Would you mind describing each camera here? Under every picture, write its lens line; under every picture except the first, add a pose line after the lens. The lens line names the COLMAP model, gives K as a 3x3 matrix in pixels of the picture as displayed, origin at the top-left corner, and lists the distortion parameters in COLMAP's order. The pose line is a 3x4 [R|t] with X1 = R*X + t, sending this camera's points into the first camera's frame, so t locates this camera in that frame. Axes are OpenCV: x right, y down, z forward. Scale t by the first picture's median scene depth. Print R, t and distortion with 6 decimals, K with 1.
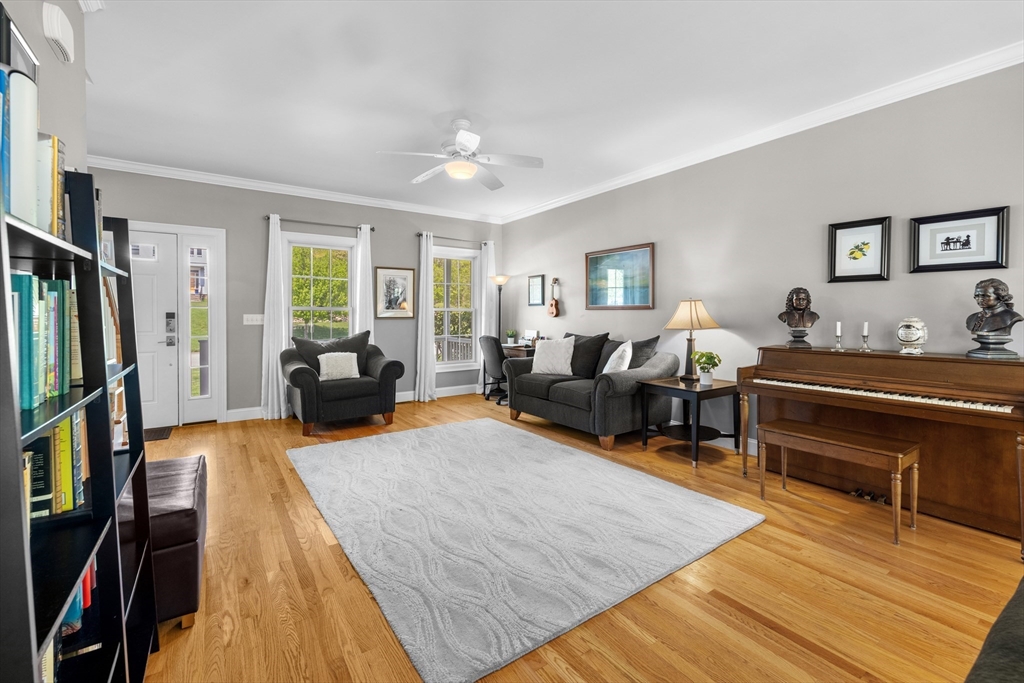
lens RADIAL K [[434.4, 0, 513.4], [0, 434.4, 317.0], [0, 0, 1]] dist [0.000543, 0.000614]
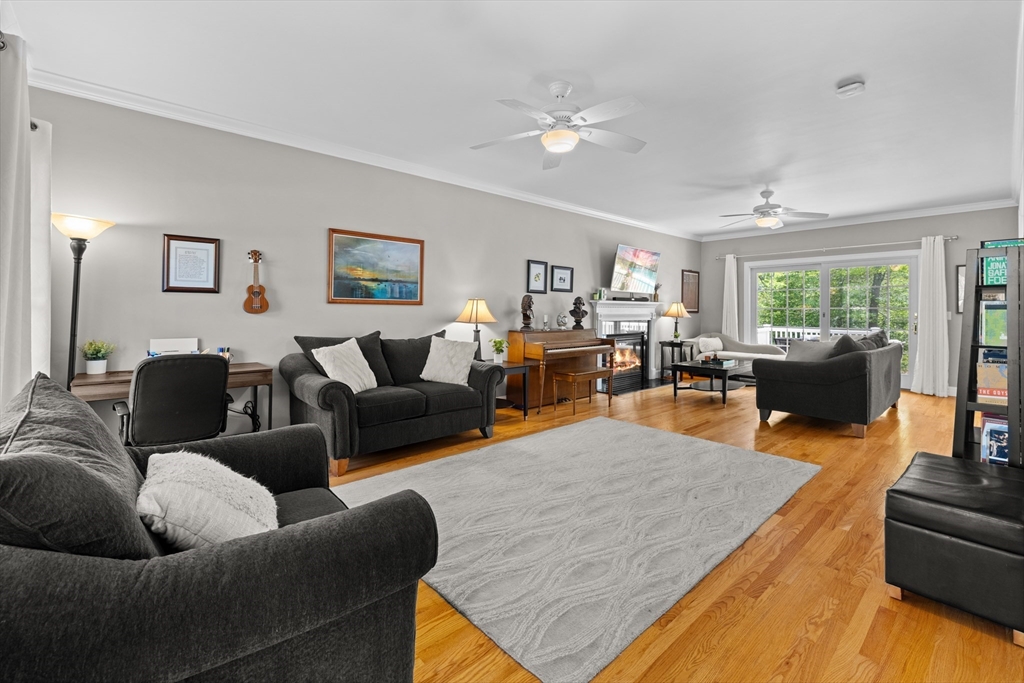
lens RADIAL K [[440.7, 0, 512.6], [0, 440.7, 302.6], [0, 0, 1]] dist [0.001300, 0.000278]
pose [[-0.122332, 0.018327, 0.992320, -0.699549], [0.000180, 0.999830, -0.018444, -0.004223], [-0.992489, -0.002078, -0.122315, 0.866371]]
